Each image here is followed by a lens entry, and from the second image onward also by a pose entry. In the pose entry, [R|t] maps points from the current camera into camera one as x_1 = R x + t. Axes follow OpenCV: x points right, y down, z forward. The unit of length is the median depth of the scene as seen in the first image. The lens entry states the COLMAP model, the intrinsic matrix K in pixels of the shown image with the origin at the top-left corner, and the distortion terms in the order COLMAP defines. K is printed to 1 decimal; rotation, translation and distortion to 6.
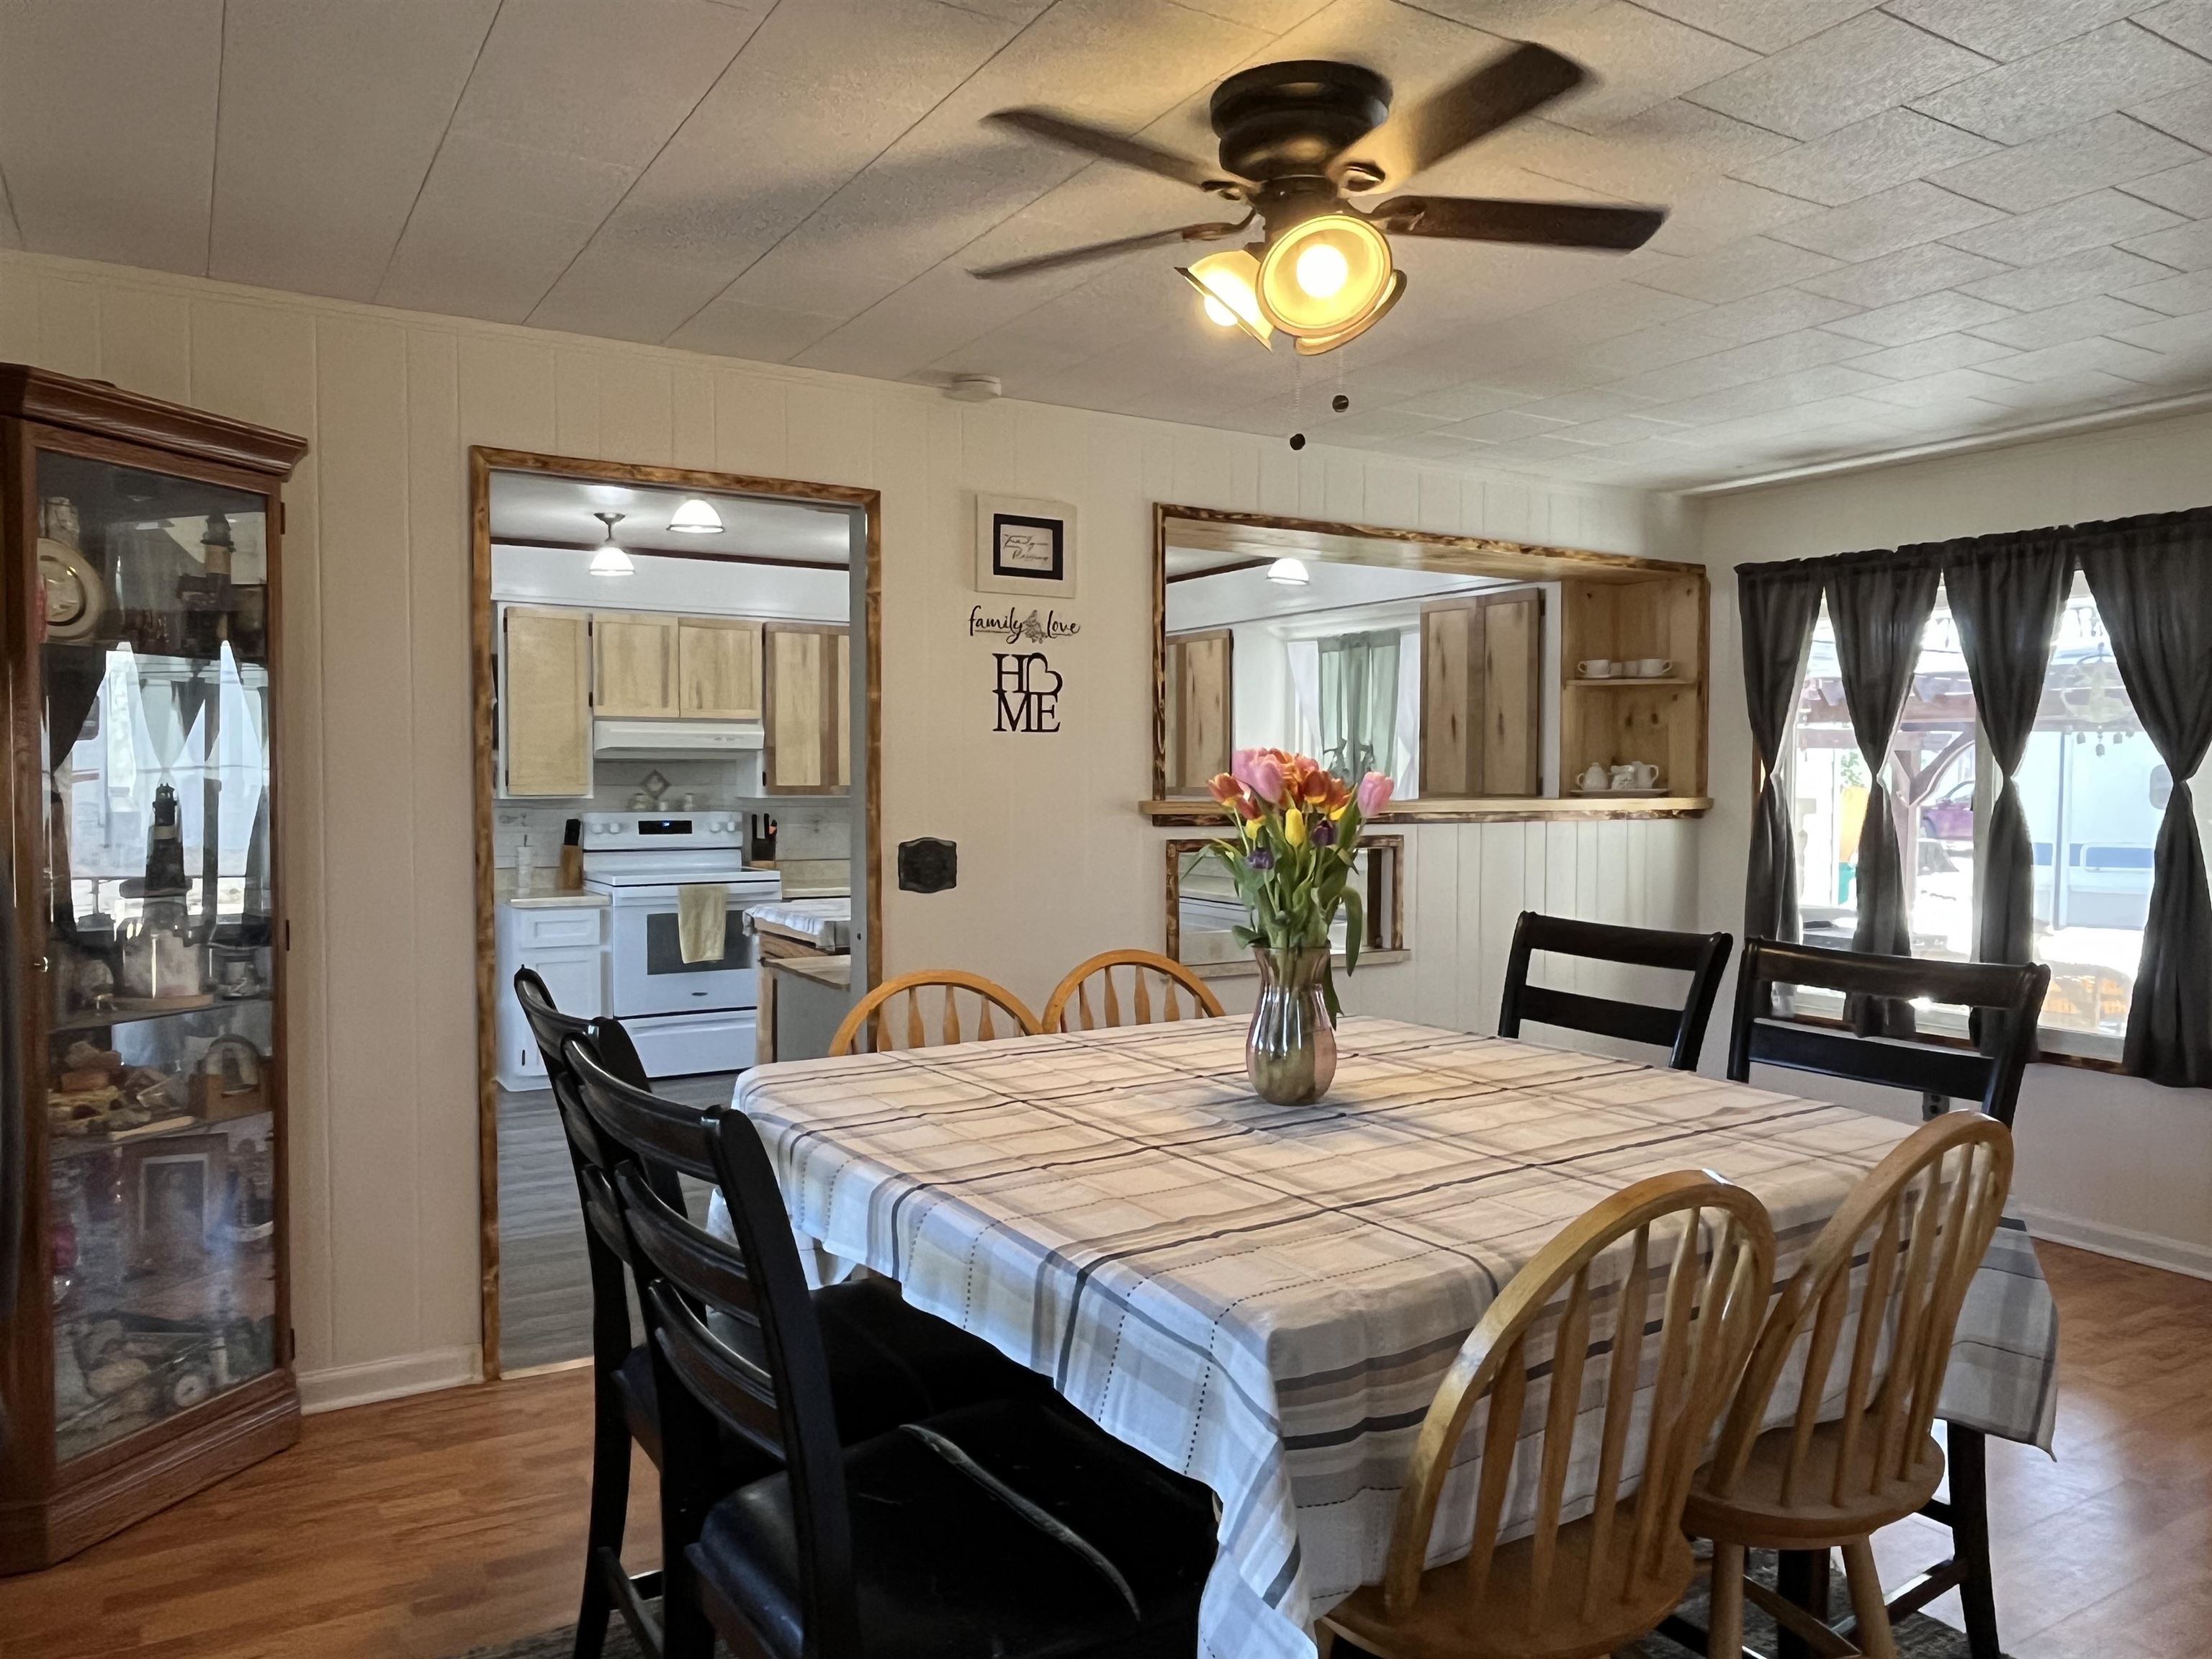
lens RADIAL K [[1518.7, 0, 1106.0], [0, 1518.7, 829.5], [0, 0, 1]] dist [-0.000522, -0.000924]
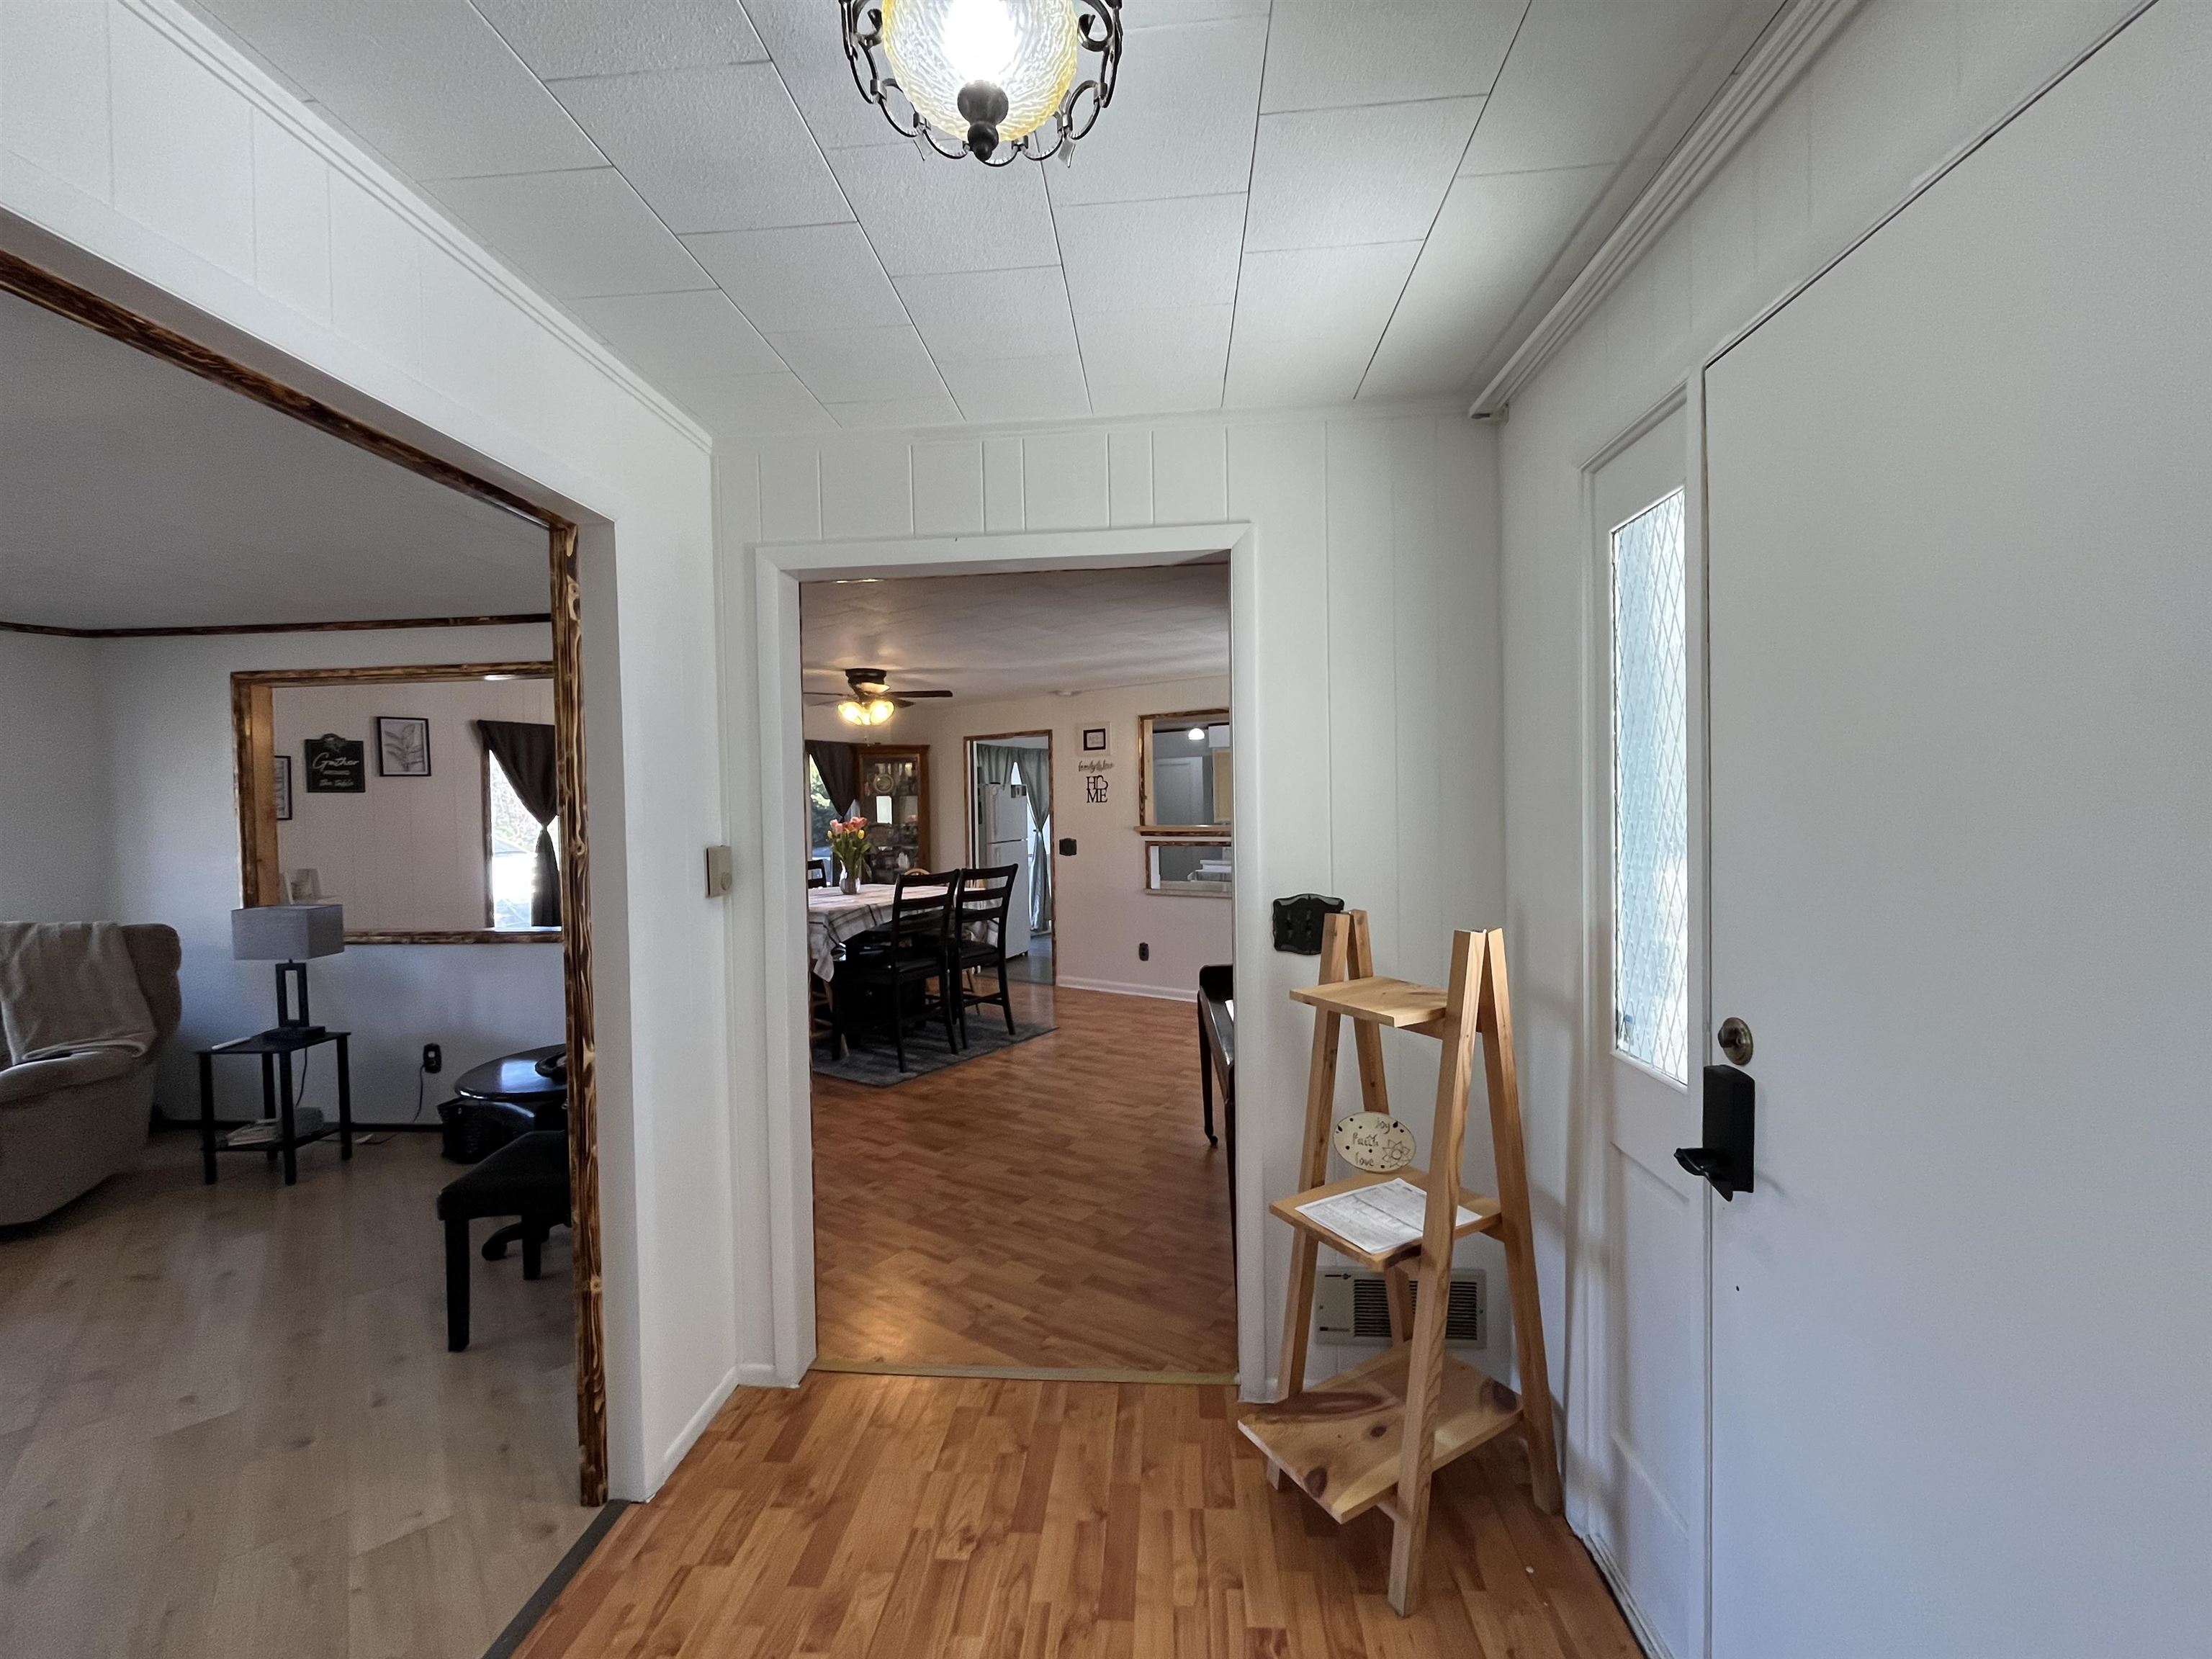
lens RADIAL K [[900.6, 0, 1100.3], [0, 900.6, 828.5], [0, 0, 1]] dist [-0.003944, 0.000632]
pose [[0.407367, 0.007144, -0.913237, 1.154404], [-0.011994, 0.999925, 0.002472, -0.014378], [0.913186, 0.009946, 0.407422, 0.228437]]
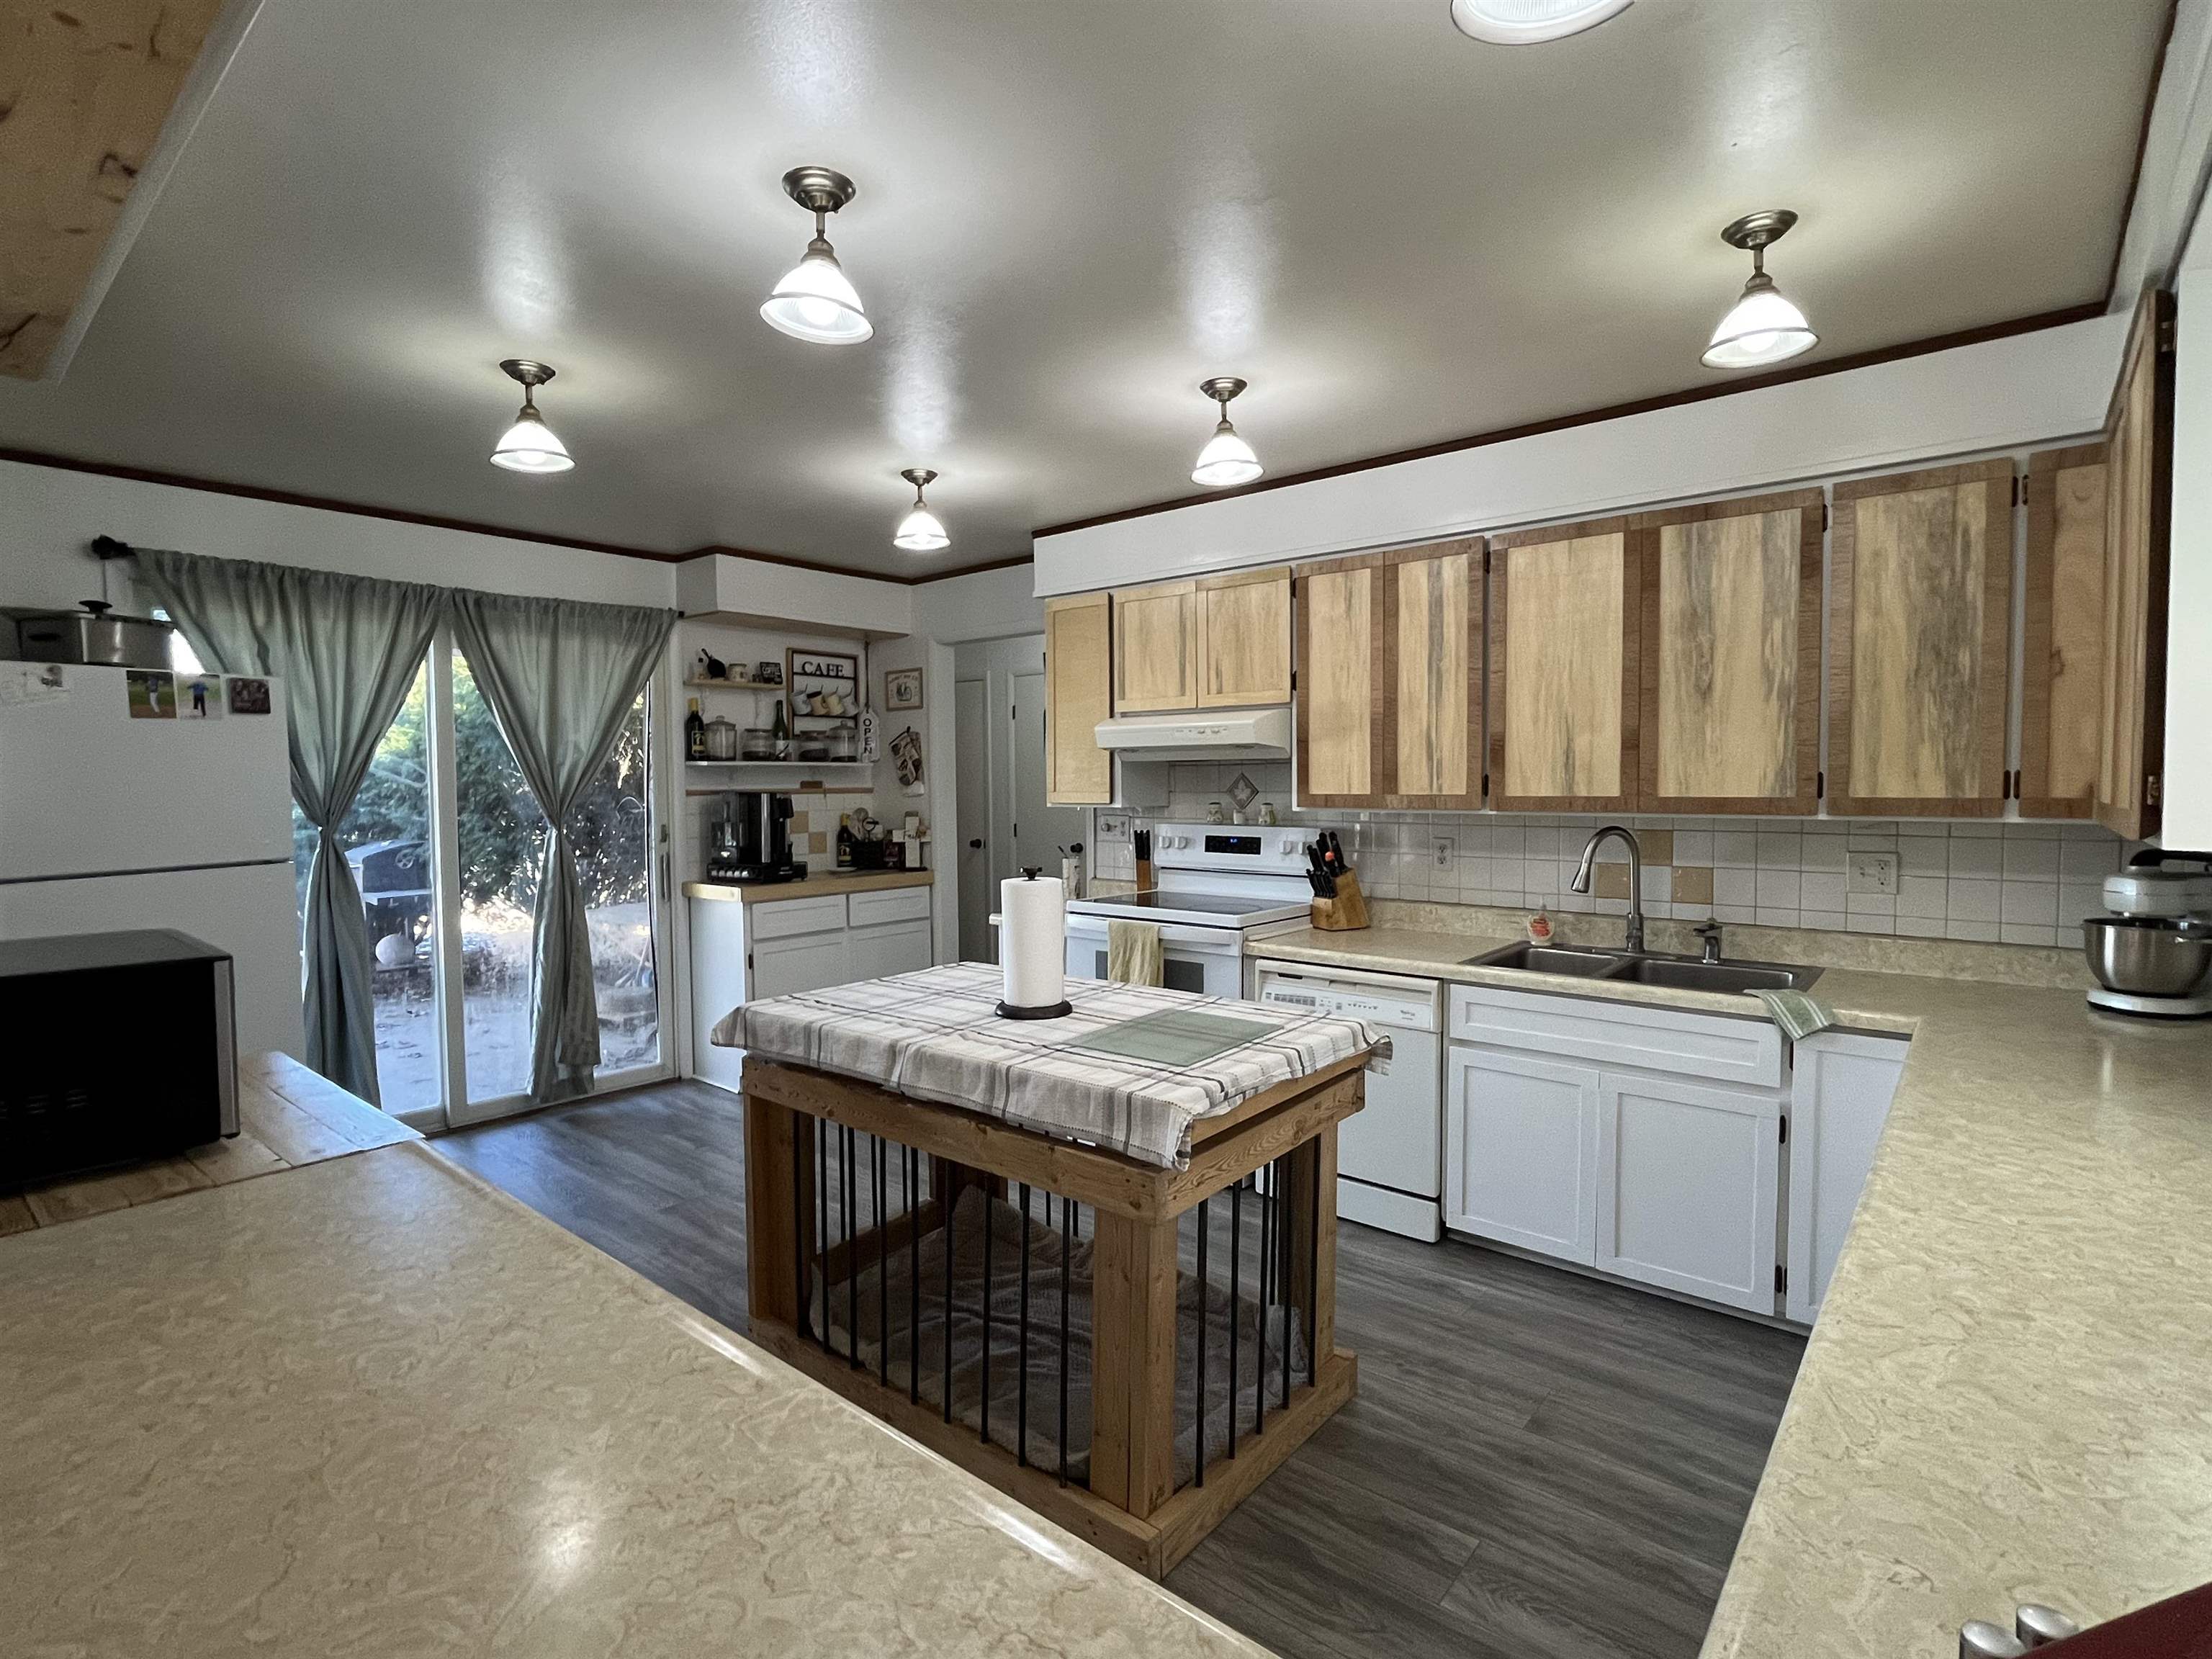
lens RADIAL K [[1067.1, 0, 1106.0], [0, 1067.1, 829.5], [0, 0, 1]] dist [-0.001414, -0.000102]
pose [[0.317597, 0.039888, -0.947387, 0.301544], [-0.024326, 0.999129, 0.033912, -0.036303], [0.947914, 0.012276, 0.318290, 1.008976]]
